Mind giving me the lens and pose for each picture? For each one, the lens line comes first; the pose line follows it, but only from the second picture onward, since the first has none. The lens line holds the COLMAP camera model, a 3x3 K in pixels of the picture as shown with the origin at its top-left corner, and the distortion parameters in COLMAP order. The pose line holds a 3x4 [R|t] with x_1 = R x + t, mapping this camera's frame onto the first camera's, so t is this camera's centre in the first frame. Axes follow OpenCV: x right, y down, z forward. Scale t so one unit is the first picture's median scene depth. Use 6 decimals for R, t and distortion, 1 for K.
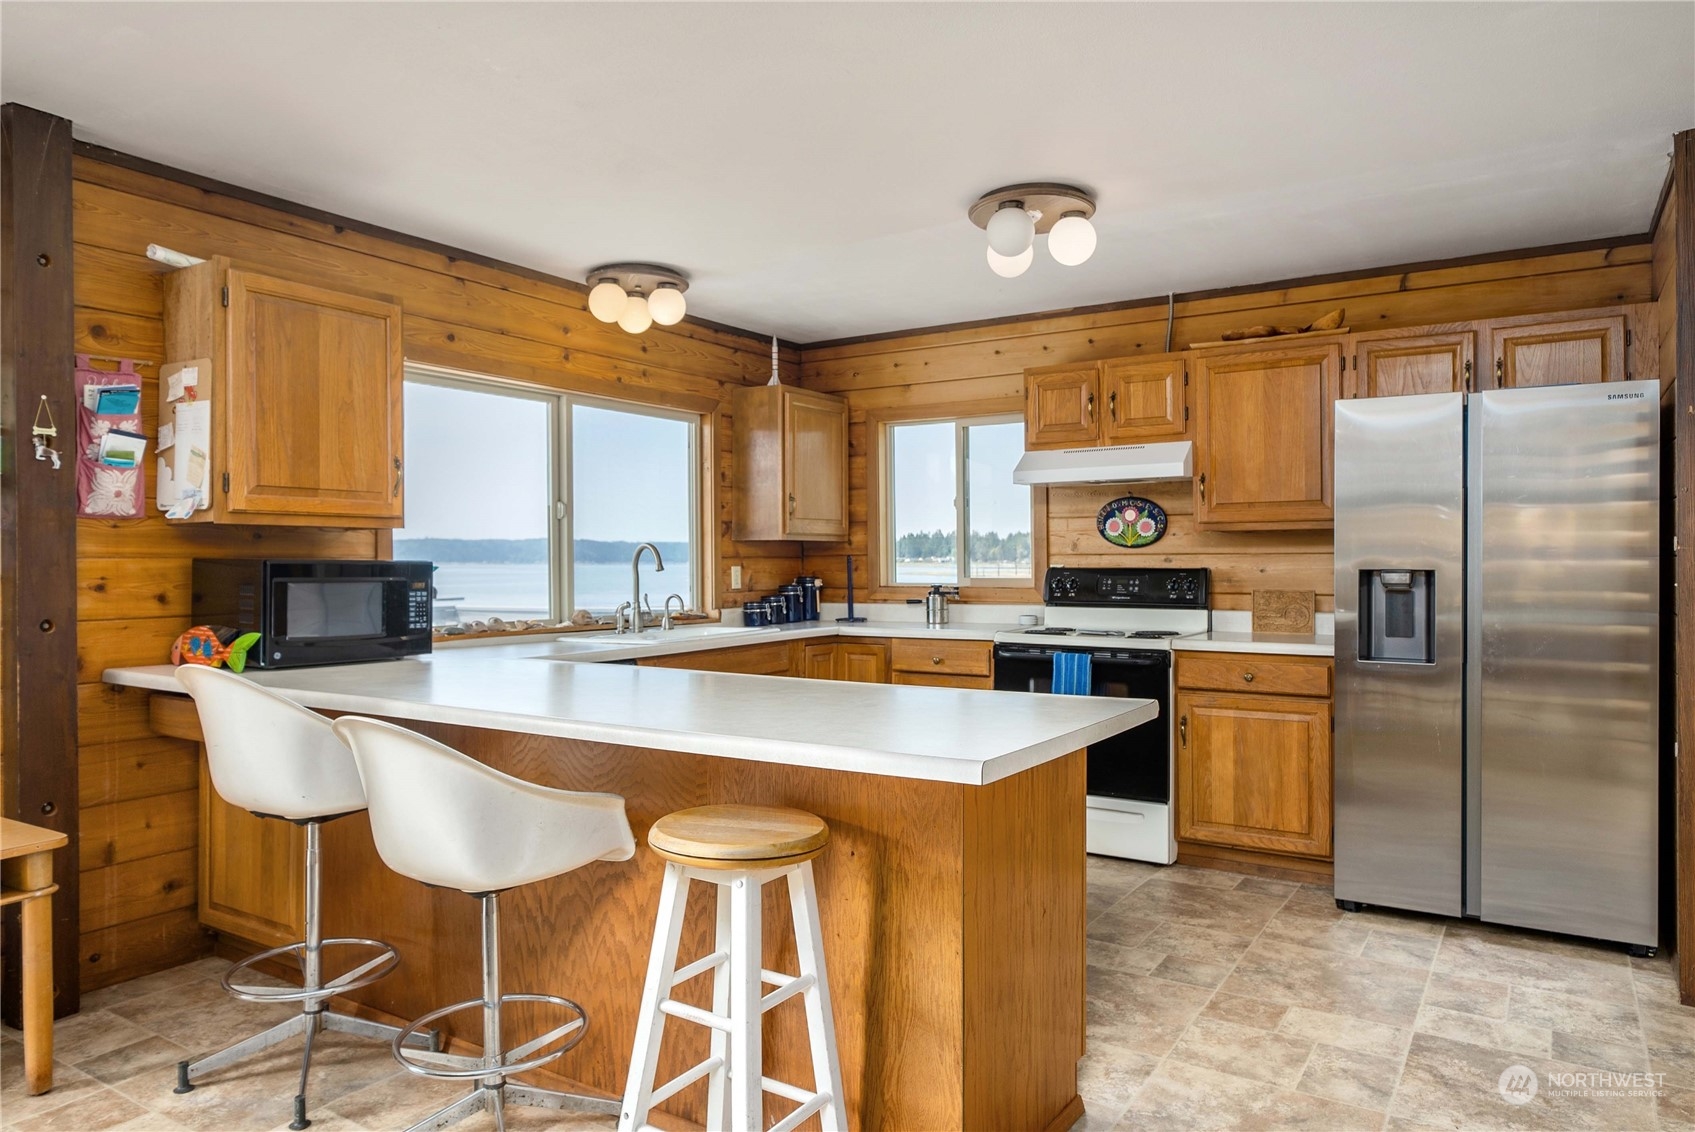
lens RADIAL K [[1121.0, 0, 849.1], [0, 1121.0, 560.9], [0, 0, 1]] dist [0.007235, -0.003328]
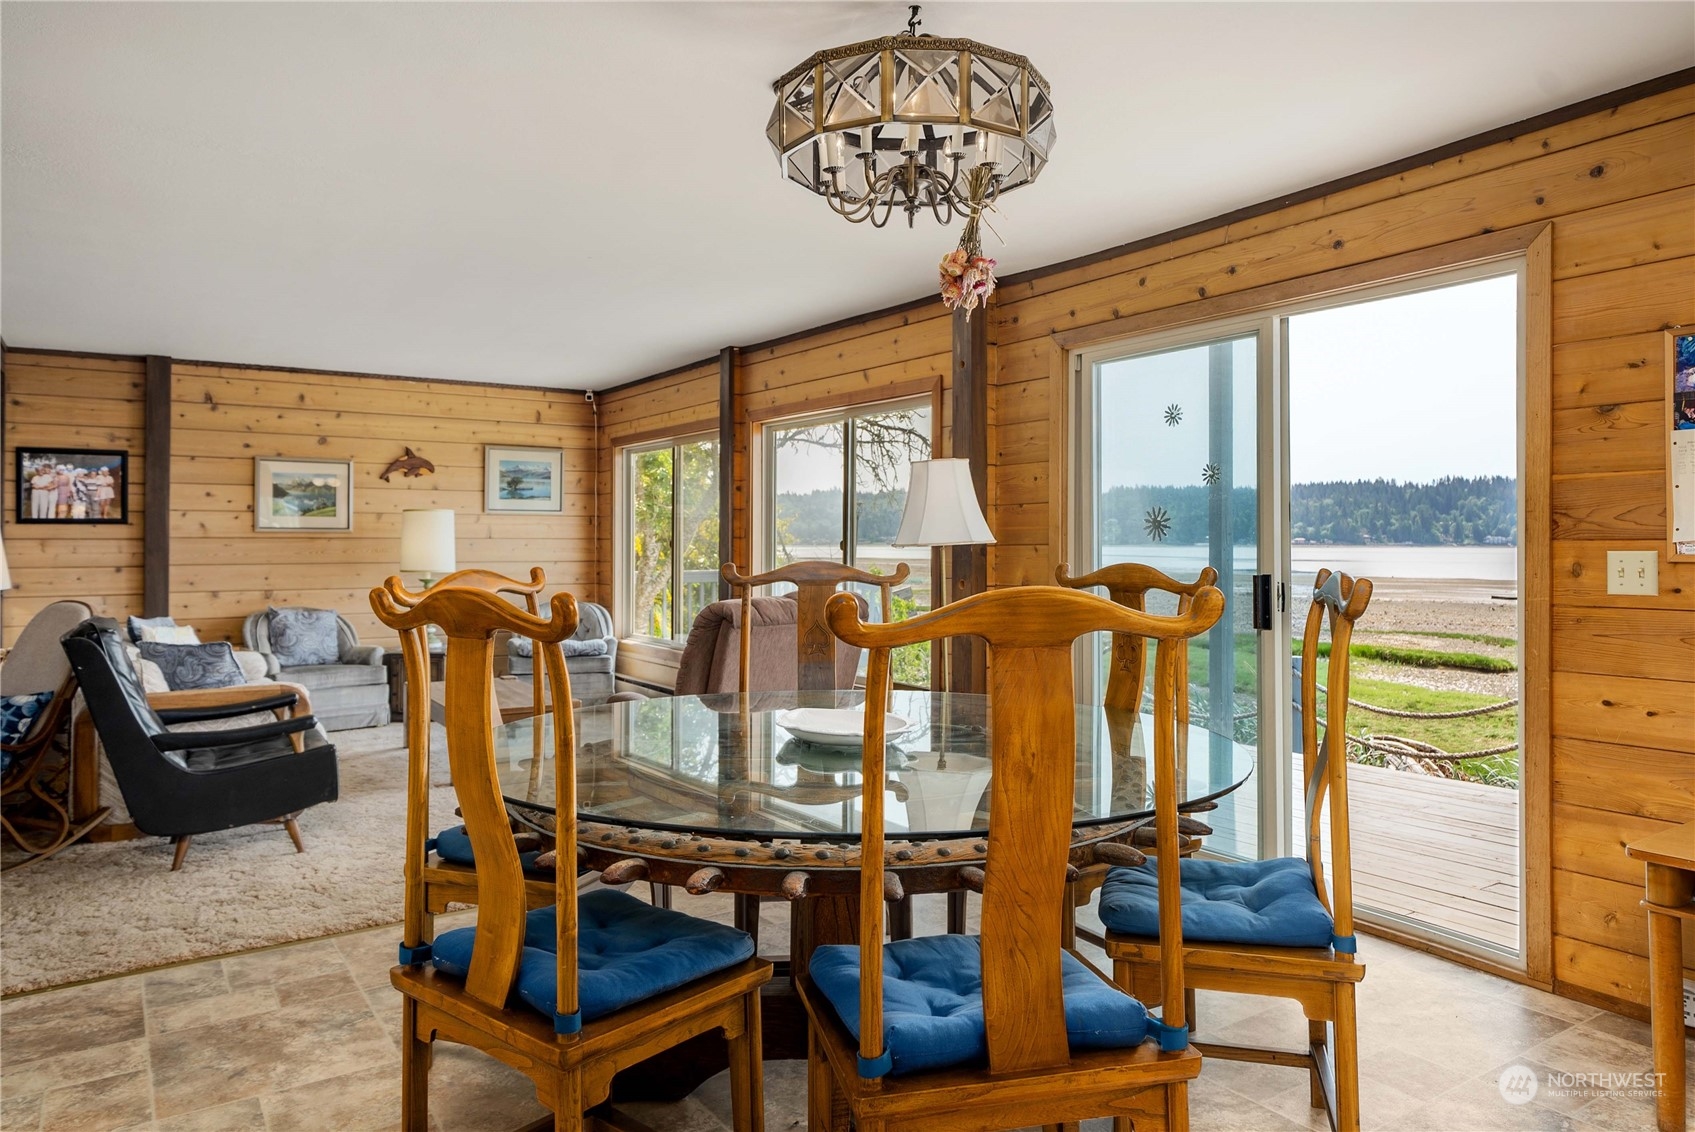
lens RADIAL K [[1121.0, 0, 835.1], [0, 1121.0, 522.9], [0, 0, 1]] dist [0.007235, -0.003328]
pose [[-0.415848, -0.015098, -0.909309, 0.248715], [-0.001324, 0.999871, -0.015996, -0.000870], [0.909433, -0.005448, -0.415815, 0.423496]]
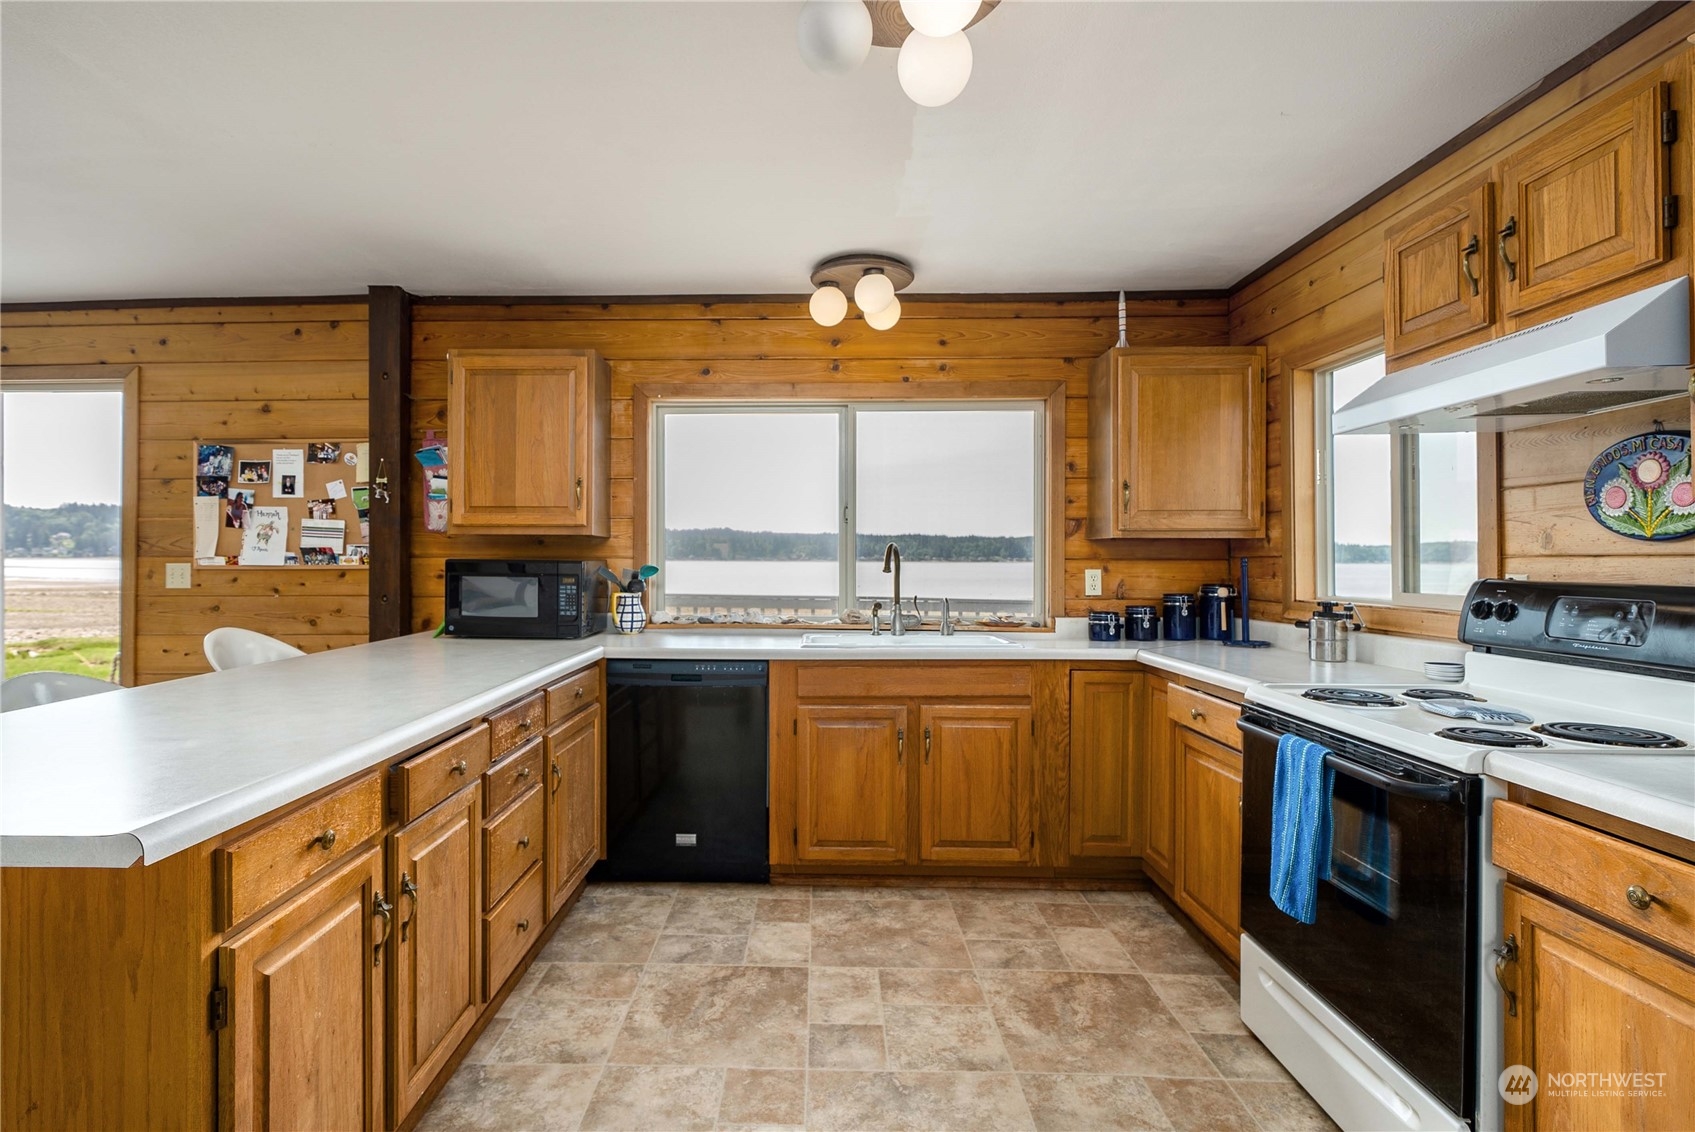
lens RADIAL K [[840.4, 0, 796.9], [0, 840.4, 559.9], [0, 0, 1]] dist [0.002438, 0.001908]
pose [[0.500857, 0.004115, -0.865520, 0.426401], [-0.005560, 0.999983, 0.001537, -0.002802], [0.865512, 0.004043, 0.500872, 0.594590]]
